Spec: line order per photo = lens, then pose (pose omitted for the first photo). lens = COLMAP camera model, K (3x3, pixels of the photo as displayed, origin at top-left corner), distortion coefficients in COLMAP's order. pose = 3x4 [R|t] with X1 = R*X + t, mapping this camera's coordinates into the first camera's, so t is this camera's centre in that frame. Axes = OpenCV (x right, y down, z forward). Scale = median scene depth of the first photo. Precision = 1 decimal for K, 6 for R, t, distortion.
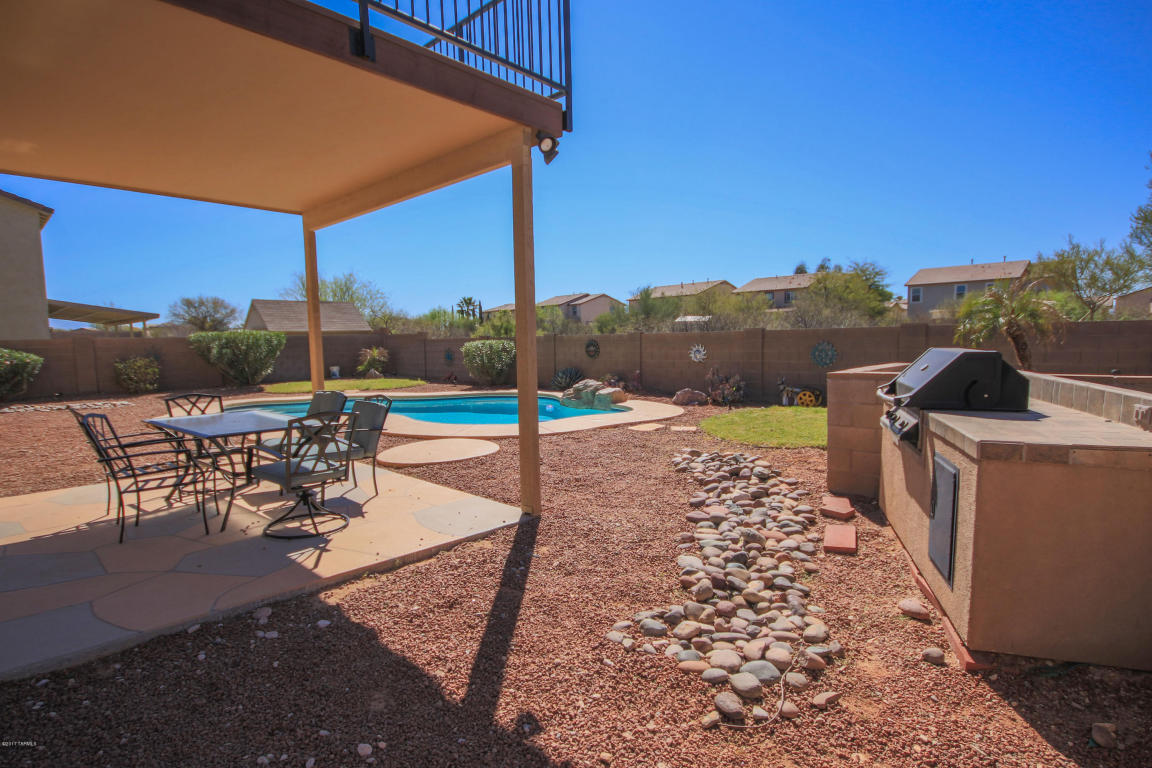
lens RADIAL K [[589.8, 0, 578.5], [0, 589.8, 385.2], [0, 0, 1]] dist [-0.001777, -0.002046]
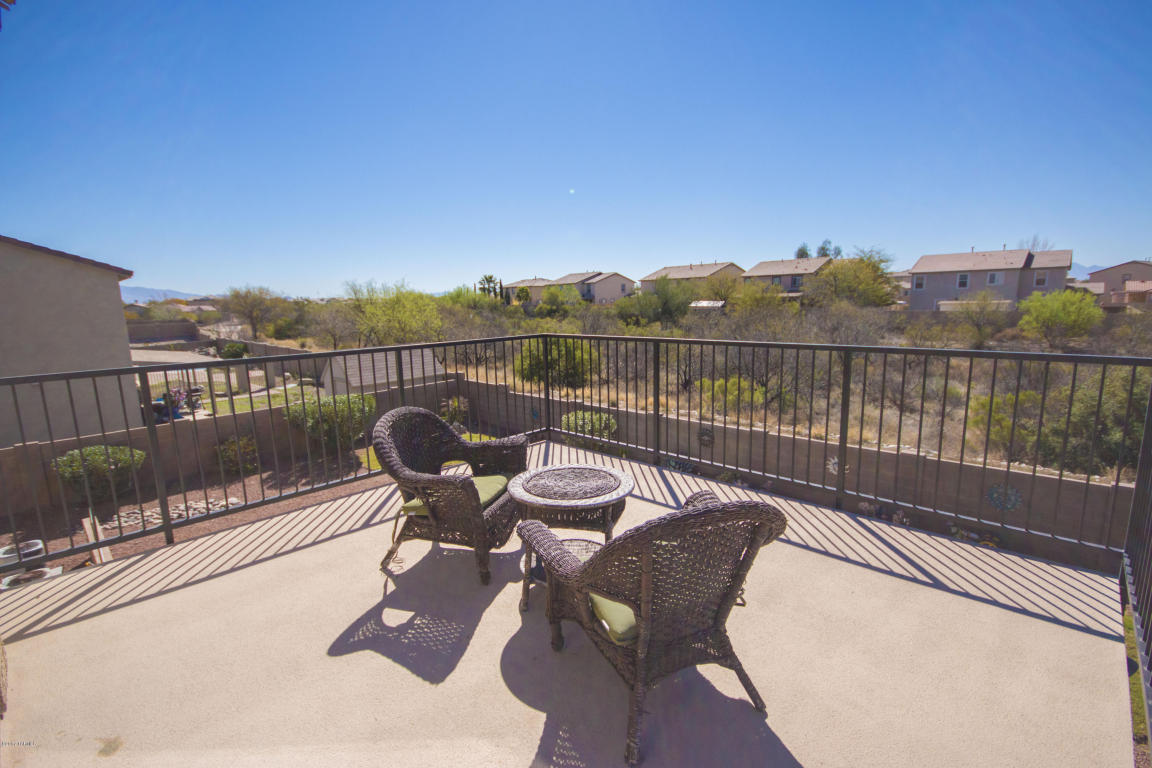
lens RADIAL K [[526.9, 0, 577.7], [0, 526.9, 388.0], [0, 0, 1]] dist [0.002096, -0.005963]
pose [[0.999961, -0.008551, -0.002275, -0.136727], [0.008721, 0.995929, 0.089714, -0.164370], [0.001498, -0.089730, 0.995965, 0.100509]]
